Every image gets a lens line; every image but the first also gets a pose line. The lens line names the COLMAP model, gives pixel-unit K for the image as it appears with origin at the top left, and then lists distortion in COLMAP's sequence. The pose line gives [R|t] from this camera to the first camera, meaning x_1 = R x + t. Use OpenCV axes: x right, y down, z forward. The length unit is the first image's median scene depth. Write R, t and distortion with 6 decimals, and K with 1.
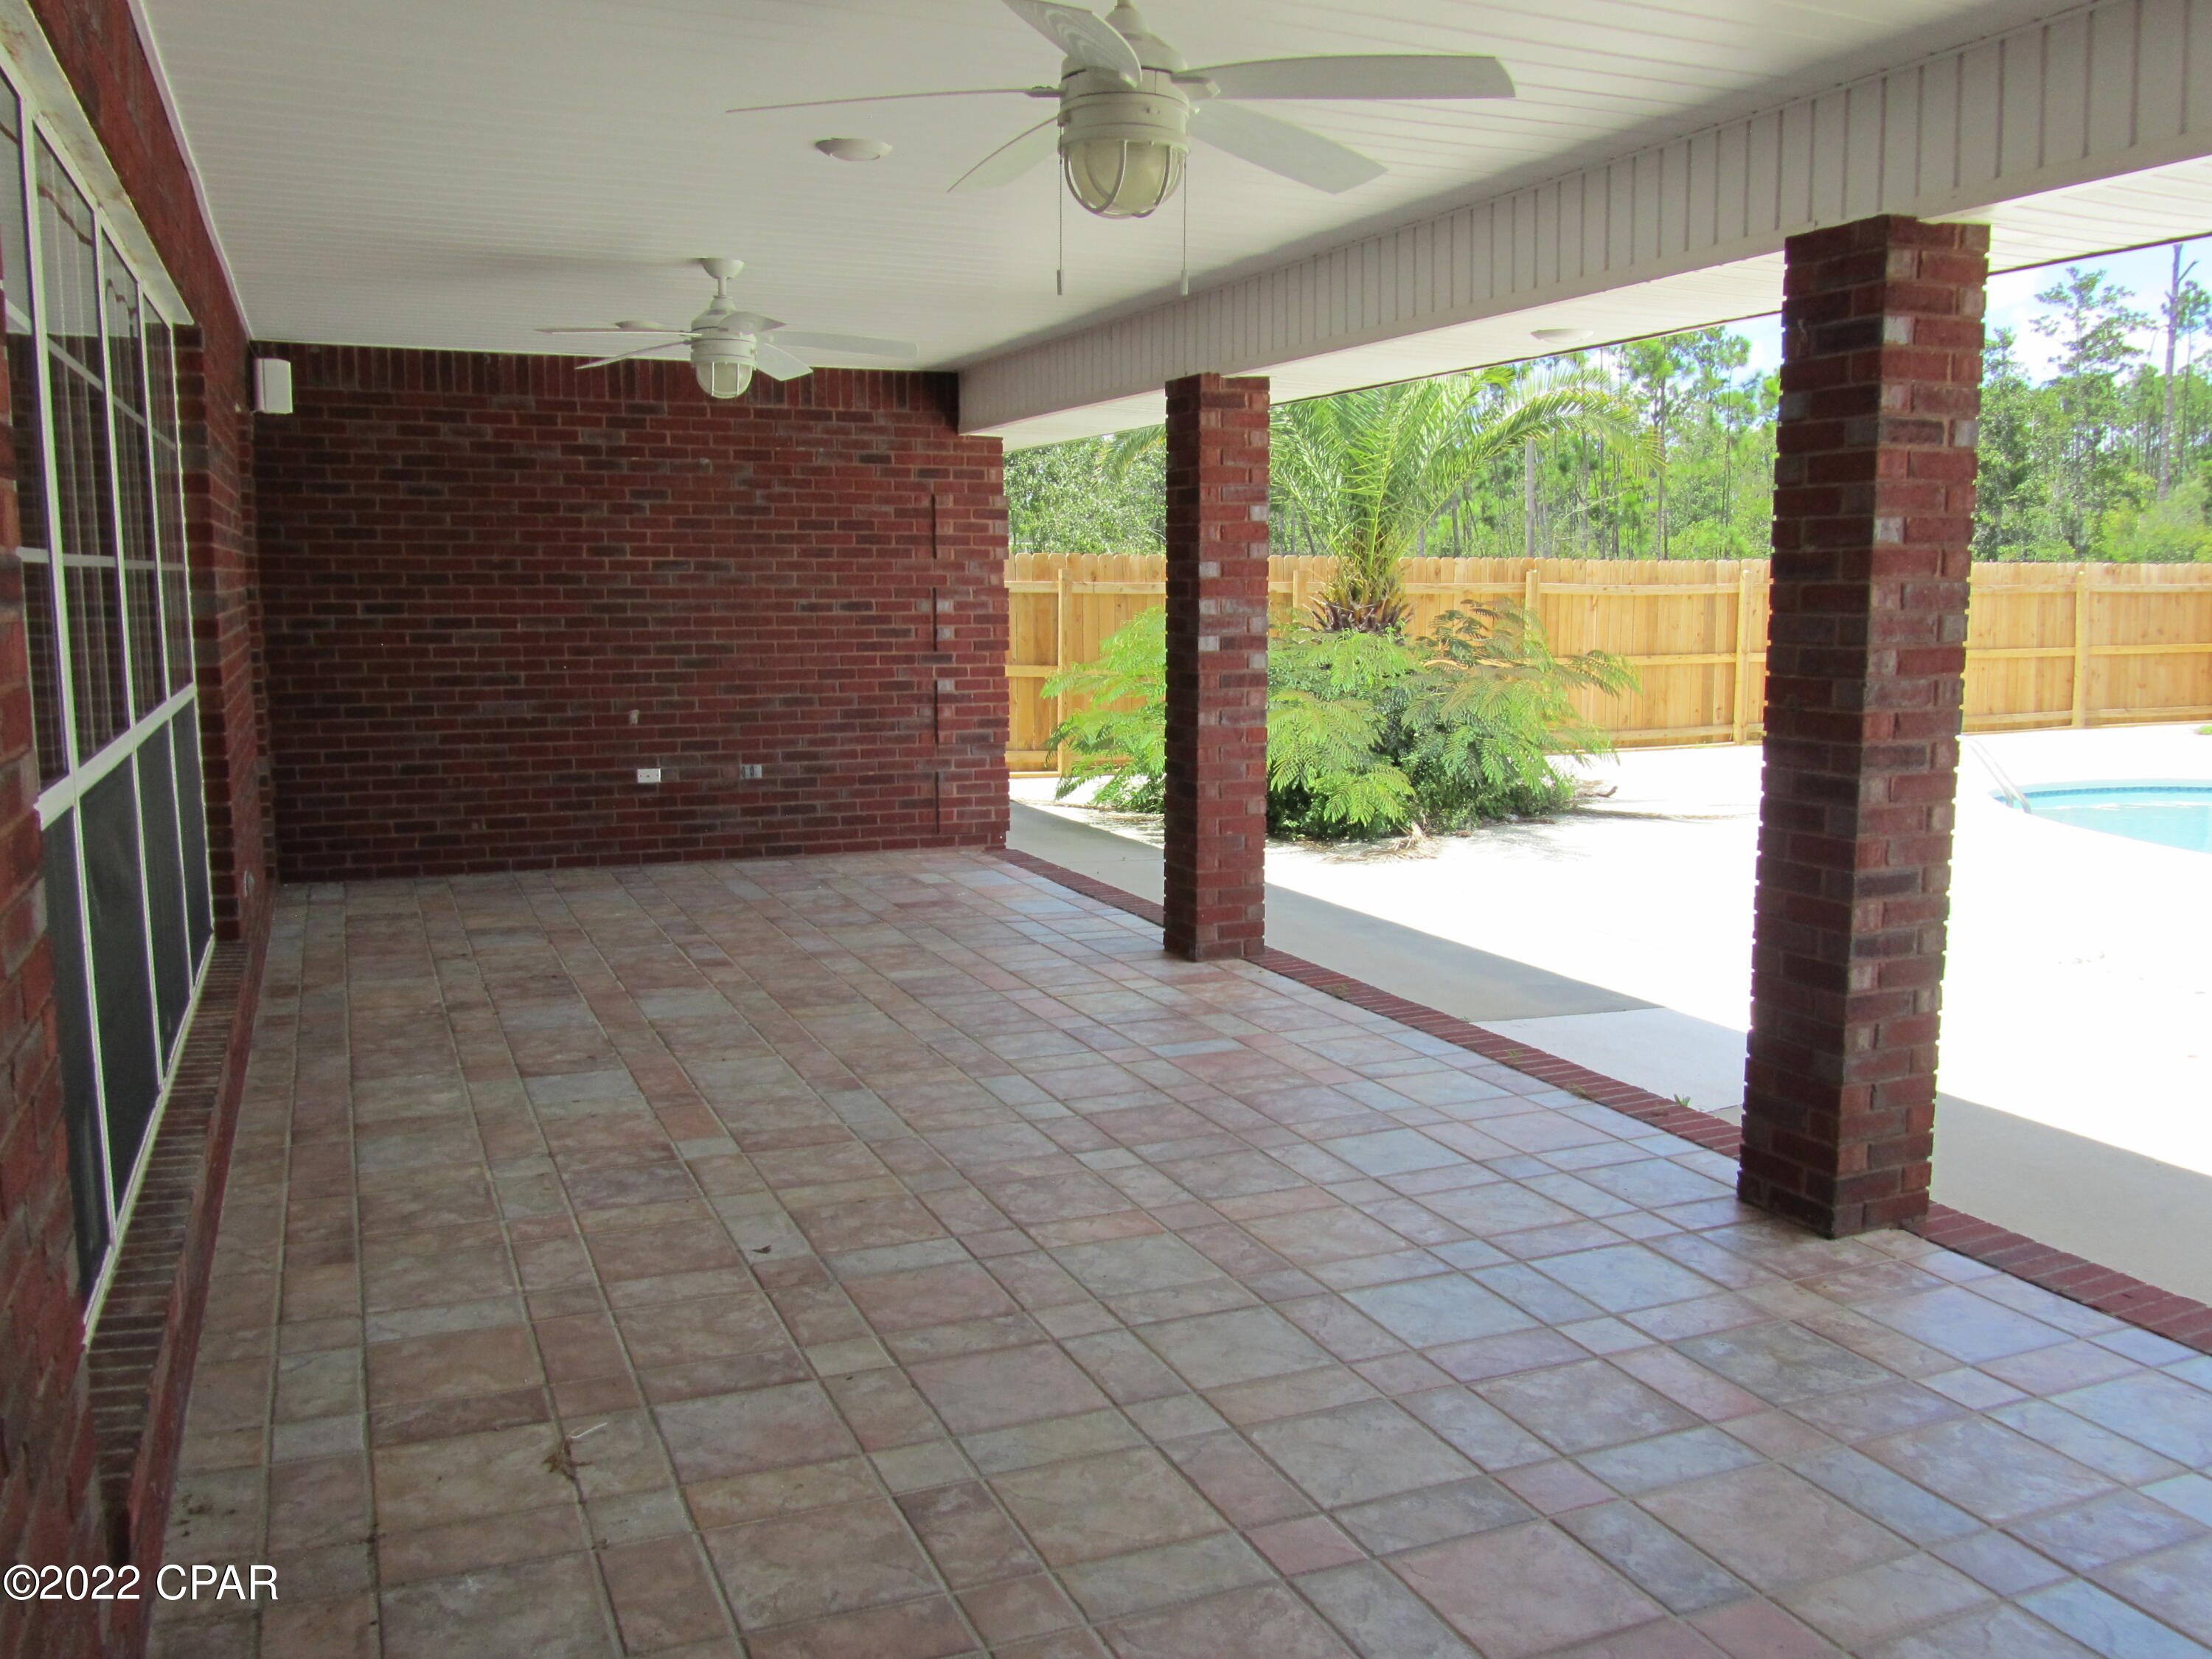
lens RADIAL K [[1795.5, 0, 1106.0], [0, 1795.5, 829.5], [0, 0, 1]] dist [-0.043206, 0.018230]
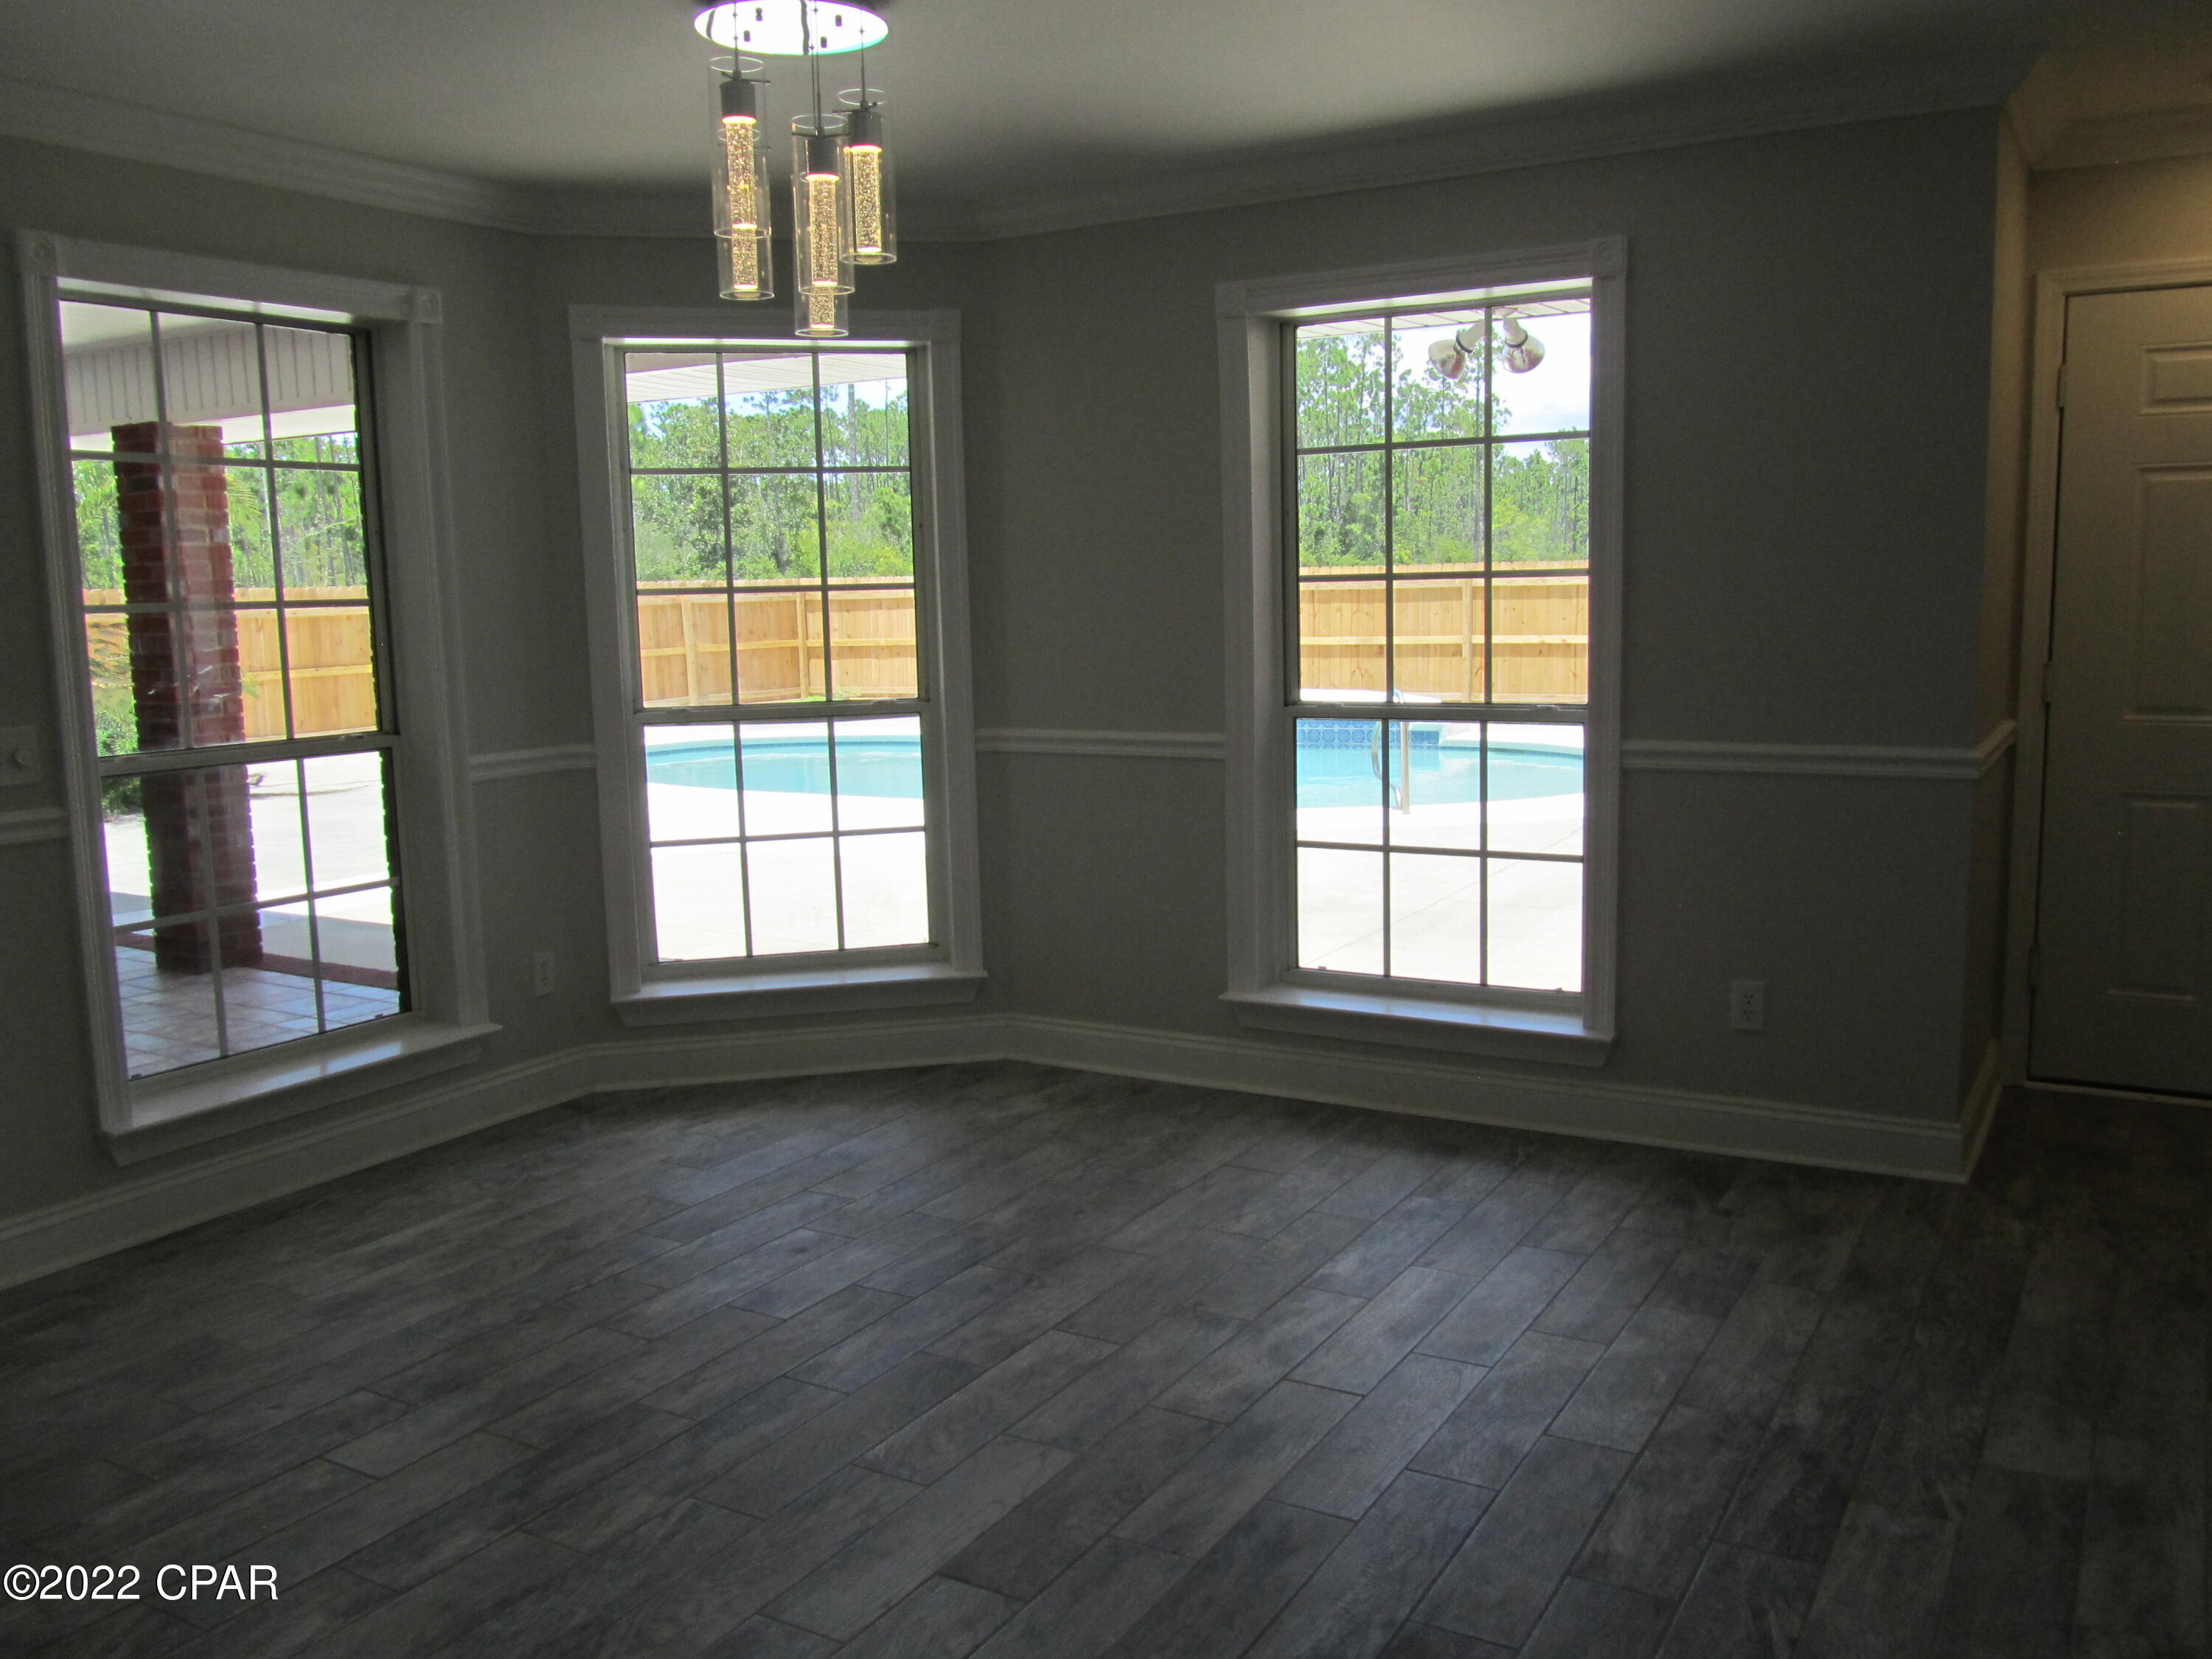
lens RADIAL K [[1795.5, 0, 1106.0], [0, 1795.5, 829.5], [0, 0, 1]] dist [-0.043206, 0.018230]
pose [[0.803174, -0.090358, 0.588852, 0.020885], [0.094677, 0.995229, 0.023580, 0.026107], [-0.588173, 0.036812, 0.807897, -0.214464]]
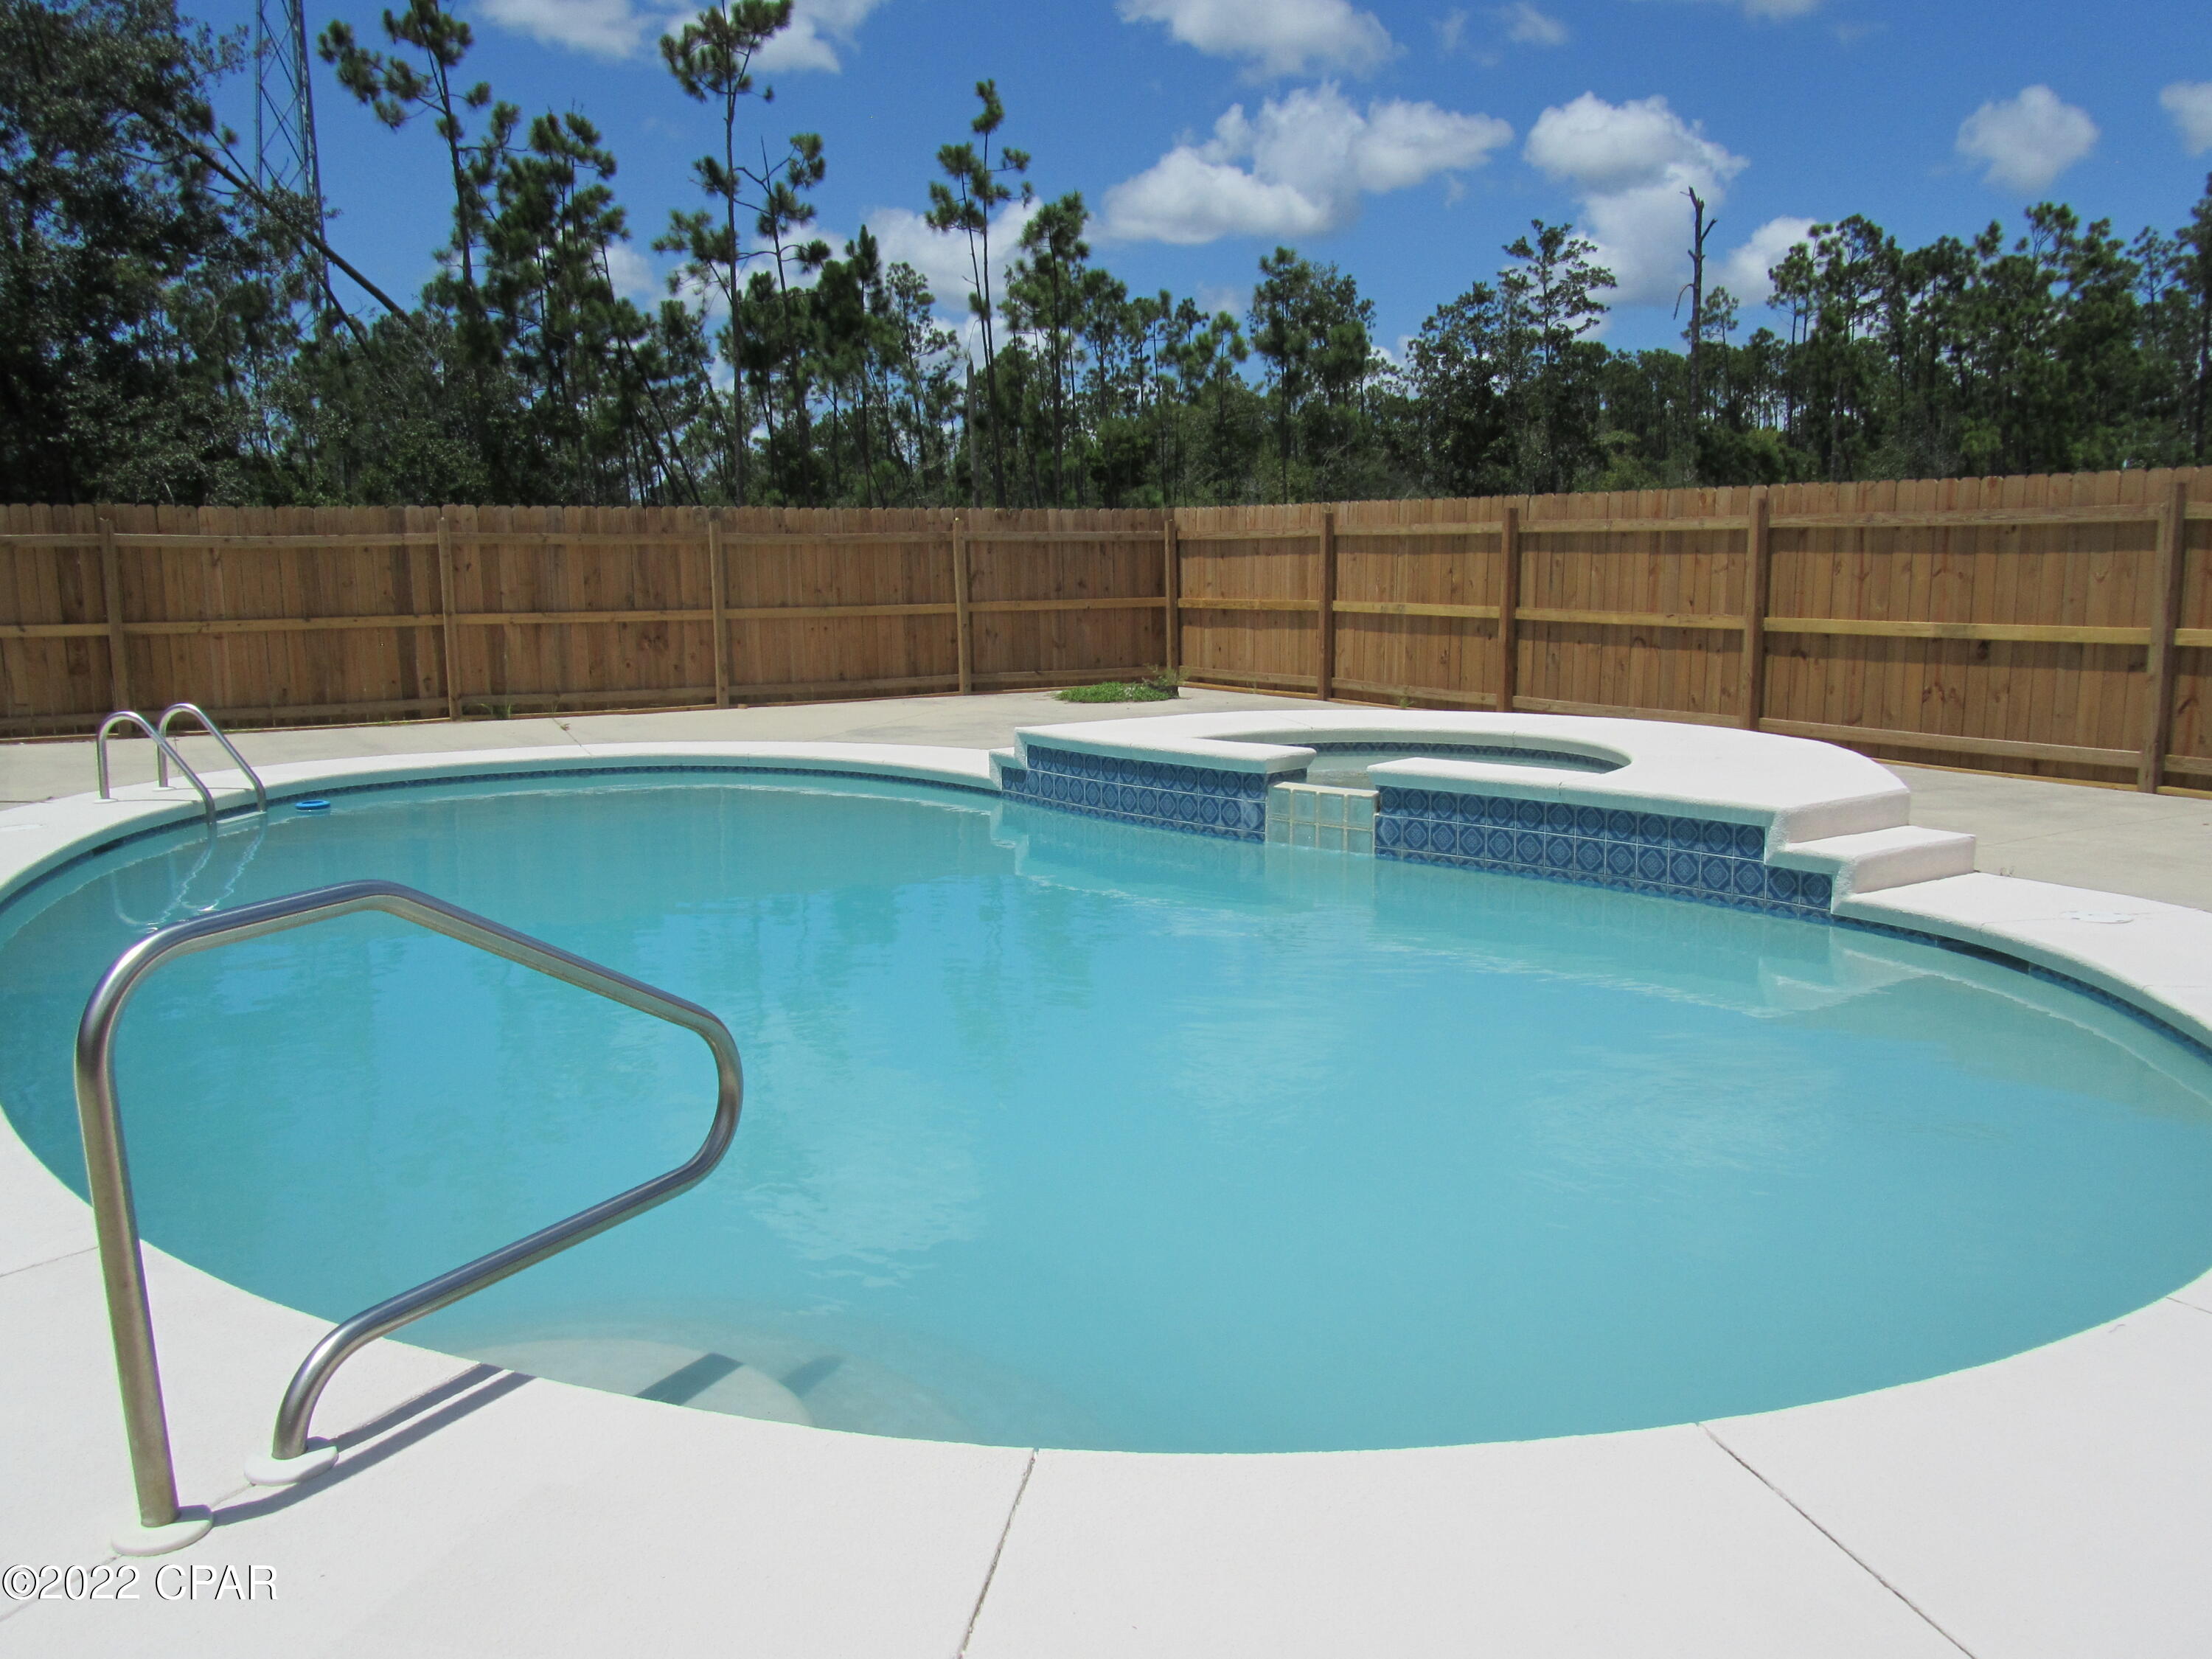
lens RADIAL K [[1826.0, 0, 1134.3], [0, 1826.0, 819.8], [0, 0, 1]] dist [-0.042207, 0.007463]
pose [[0.989387, -0.021933, 0.143641, 0.504518], [0.020293, 0.999711, 0.012872, -0.004238], [-0.143882, -0.009820, 0.989546, 0.082902]]
